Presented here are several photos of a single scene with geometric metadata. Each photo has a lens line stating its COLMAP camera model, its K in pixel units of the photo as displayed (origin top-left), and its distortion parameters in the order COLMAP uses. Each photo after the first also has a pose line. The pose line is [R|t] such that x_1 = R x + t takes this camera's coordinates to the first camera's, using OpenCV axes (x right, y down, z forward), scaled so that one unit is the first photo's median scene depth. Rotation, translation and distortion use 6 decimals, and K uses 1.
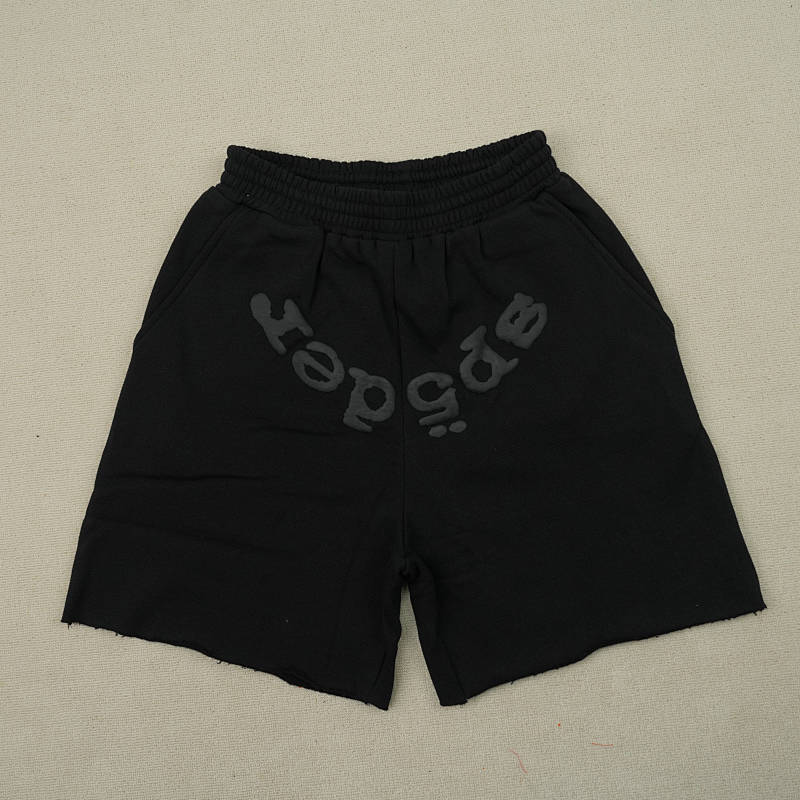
lens RADIAL K [[634.4, 0, 399.0], [0, 634.4, 403.0], [0, 0, 1]] dist [0.005814, 0.017676]
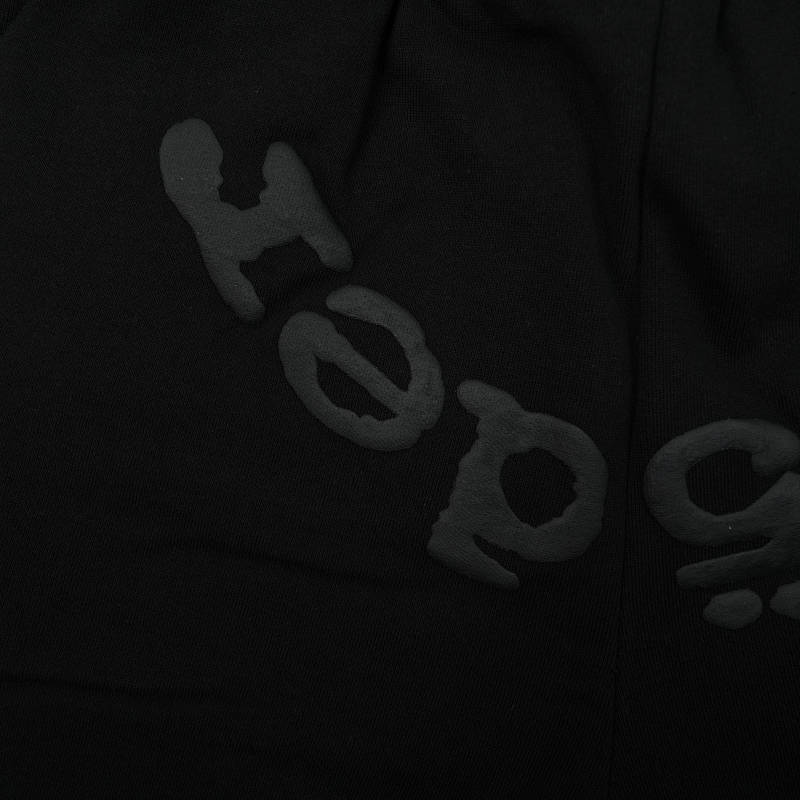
lens RADIAL K [[634.4, 0, 398.7], [0, 634.4, 392.7], [0, 0, 1]] dist [0.005814, 0.017676]
pose [[0.997211, 0.074250, -0.007539, -0.105573], [-0.073584, 0.995050, 0.066796, -0.067790], [0.012462, -0.066055, 0.997738, 0.689694]]
